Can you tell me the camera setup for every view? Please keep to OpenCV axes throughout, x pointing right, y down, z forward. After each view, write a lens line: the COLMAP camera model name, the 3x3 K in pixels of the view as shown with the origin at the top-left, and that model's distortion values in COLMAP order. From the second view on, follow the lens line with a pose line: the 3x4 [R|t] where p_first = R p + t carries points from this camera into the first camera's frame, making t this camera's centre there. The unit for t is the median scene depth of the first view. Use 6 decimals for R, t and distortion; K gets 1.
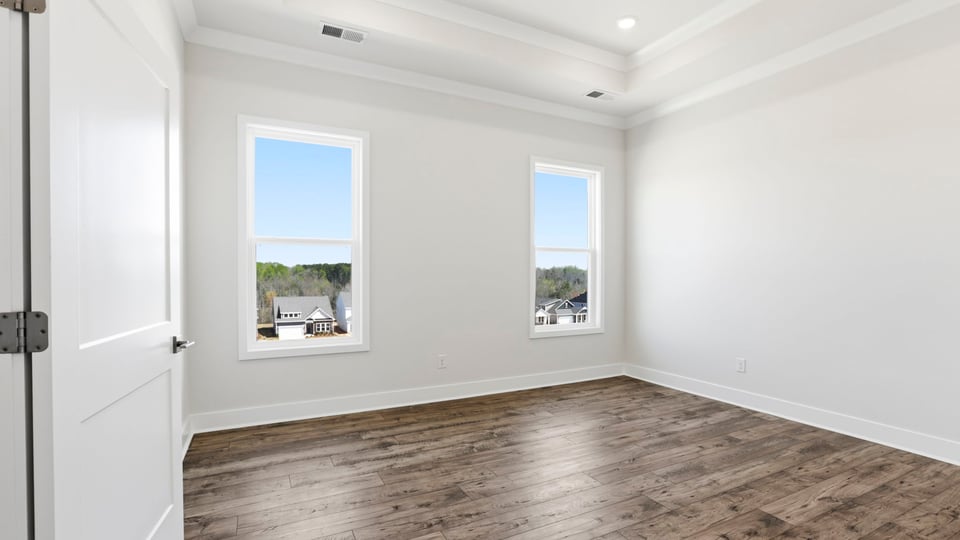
lens RADIAL K [[439.5, 0, 483.1], [0, 439.5, 265.4], [0, 0, 1]] dist [-0.034543, 0.014731]
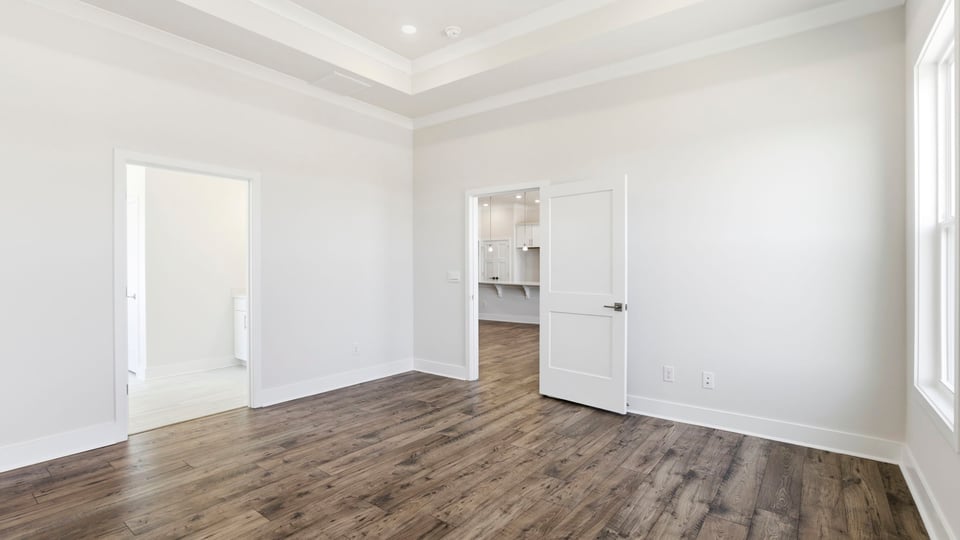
lens RADIAL K [[439.5, 0, 483.1], [0, 439.5, 265.4], [0, 0, 1]] dist [-0.034543, 0.014731]
pose [[-0.901315, -0.005541, -0.433130, 0.509357], [0.005646, 0.999683, -0.024537, 0.018882], [0.433128, -0.024561, -0.900998, 1.682332]]
